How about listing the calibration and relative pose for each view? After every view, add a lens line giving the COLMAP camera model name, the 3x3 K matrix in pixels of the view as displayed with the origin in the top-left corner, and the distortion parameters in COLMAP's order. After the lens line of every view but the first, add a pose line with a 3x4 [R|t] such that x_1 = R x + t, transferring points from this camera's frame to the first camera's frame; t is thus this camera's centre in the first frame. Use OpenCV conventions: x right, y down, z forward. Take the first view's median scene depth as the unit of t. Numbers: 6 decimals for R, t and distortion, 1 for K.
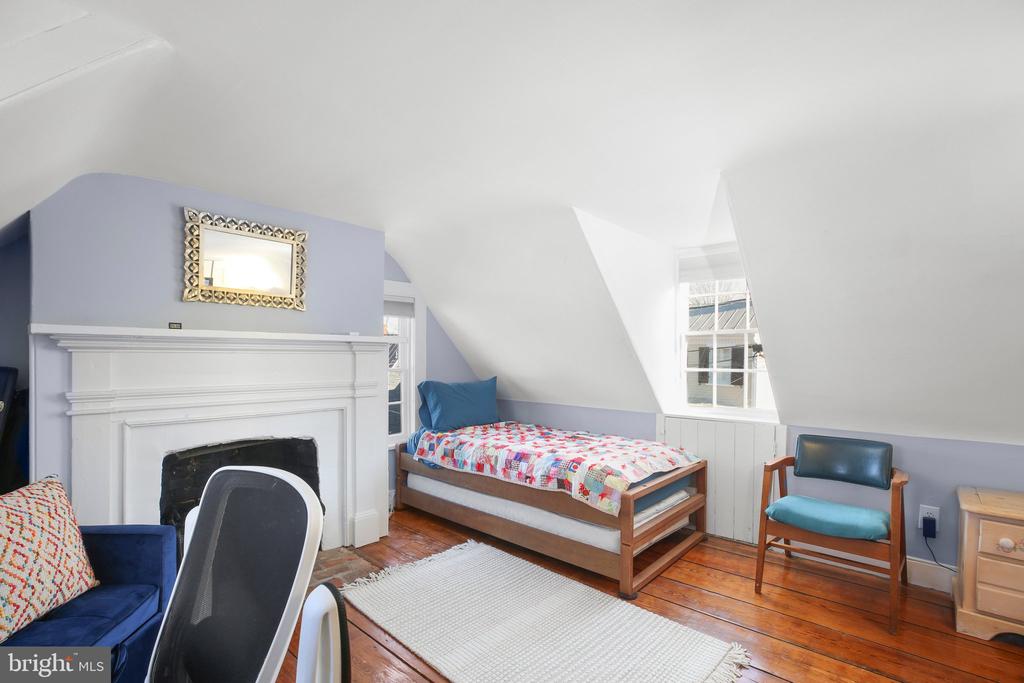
lens RADIAL K [[473.4, 0, 513.9], [0, 473.4, 362.5], [0, 0, 1]] dist [-0.000007, -0.000011]
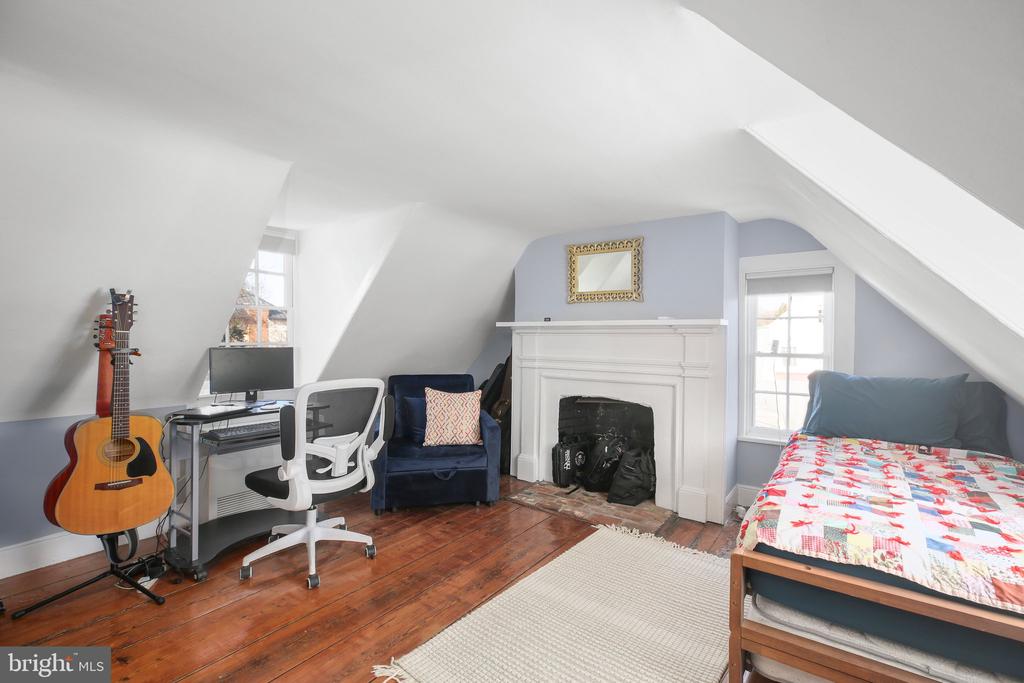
lens RADIAL K [[453.3, 0, 512.0], [0, 453.3, 341.5], [0, 0, 1]] dist [0.000959, 0.000113]
pose [[0.122353, 0.004647, -0.992476, 0.734984], [-0.021962, 0.999757, 0.001974, 0.000612], [0.992244, 0.021556, 0.122425, 0.562218]]
